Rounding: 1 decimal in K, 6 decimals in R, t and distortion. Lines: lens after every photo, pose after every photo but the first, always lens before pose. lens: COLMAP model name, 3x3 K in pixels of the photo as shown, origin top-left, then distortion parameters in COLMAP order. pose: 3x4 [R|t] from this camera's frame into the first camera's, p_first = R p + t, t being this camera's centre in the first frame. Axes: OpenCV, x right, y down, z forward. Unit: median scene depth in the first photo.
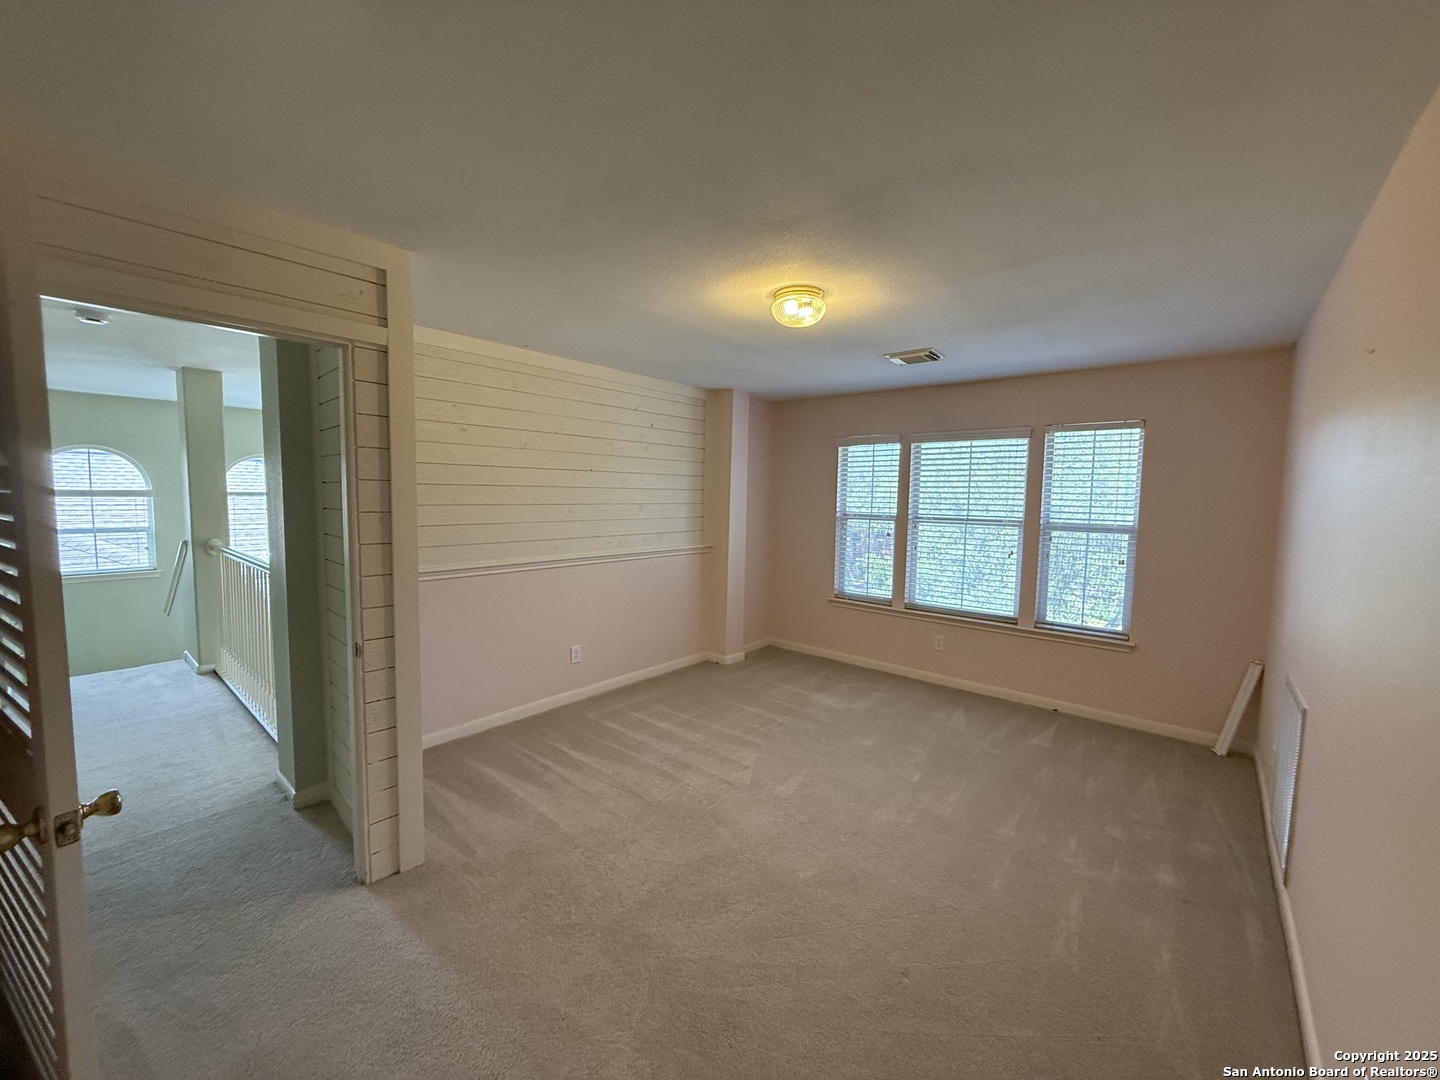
lens RADIAL K [[571.6, 0, 720.0], [0, 571.6, 540.0], [0, 0, 1]] dist [0.000619, -0.000257]
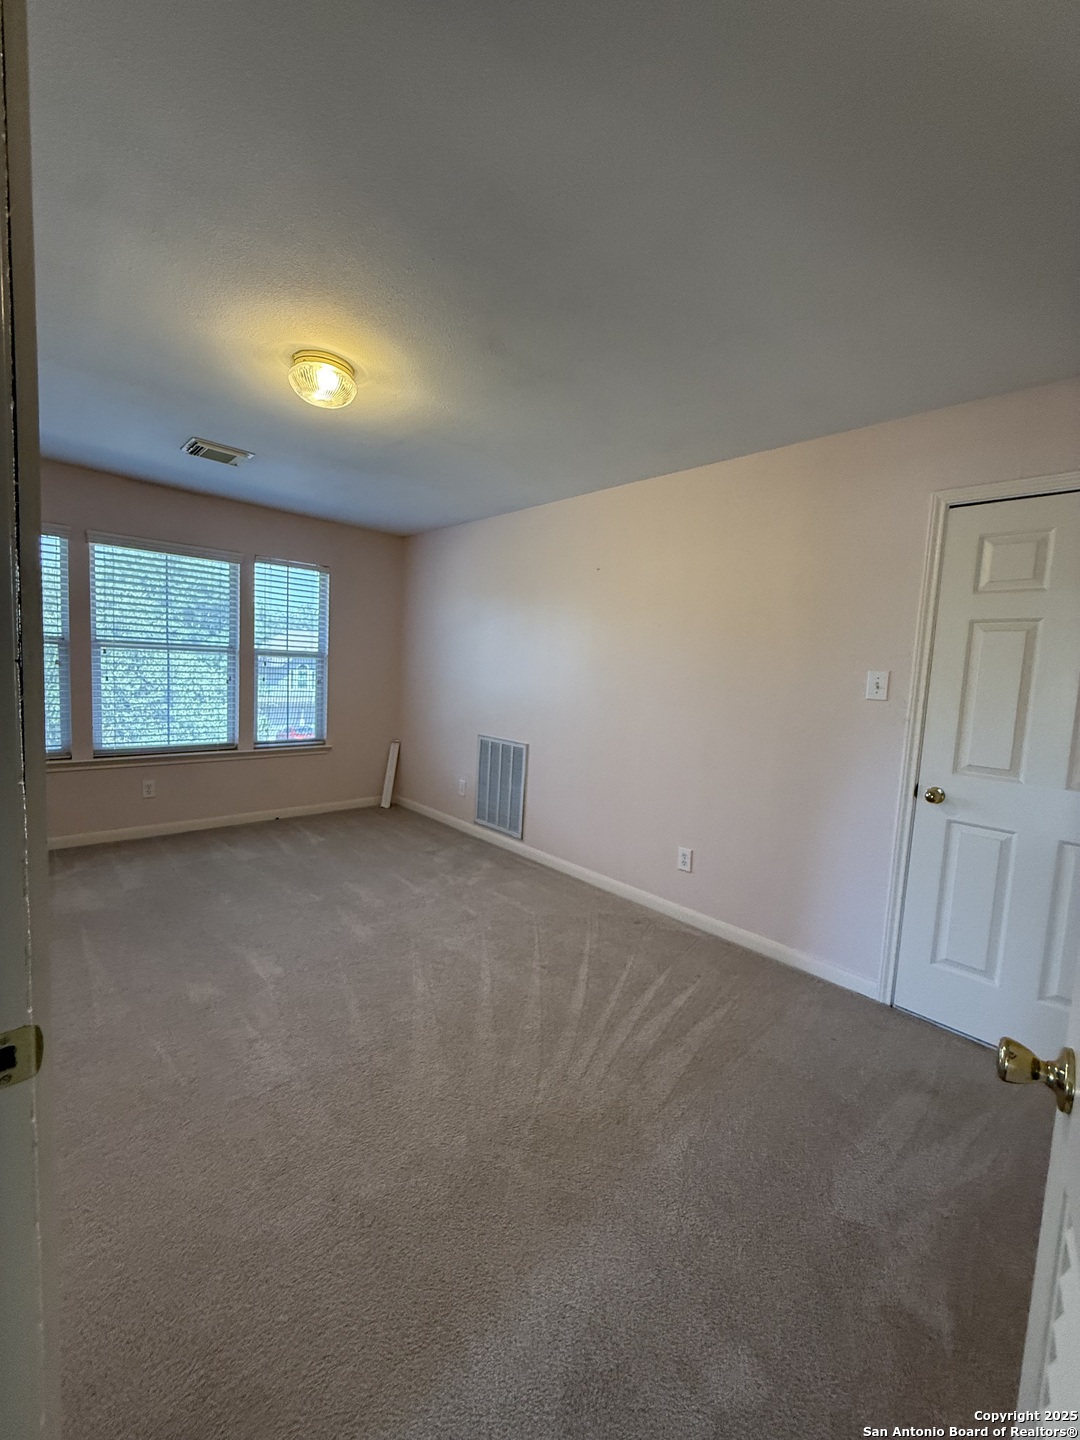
lens RADIAL K [[571.6, 0, 540.8], [0, 571.6, 715.1], [0, 0, 1]] dist [0.000619, -0.000257]
pose [[0.131046, -0.098093, 0.986511, -0.432560], [0.031527, 0.995002, 0.094749, 0.009662], [-0.990875, 0.018685, 0.133484, 0.356589]]
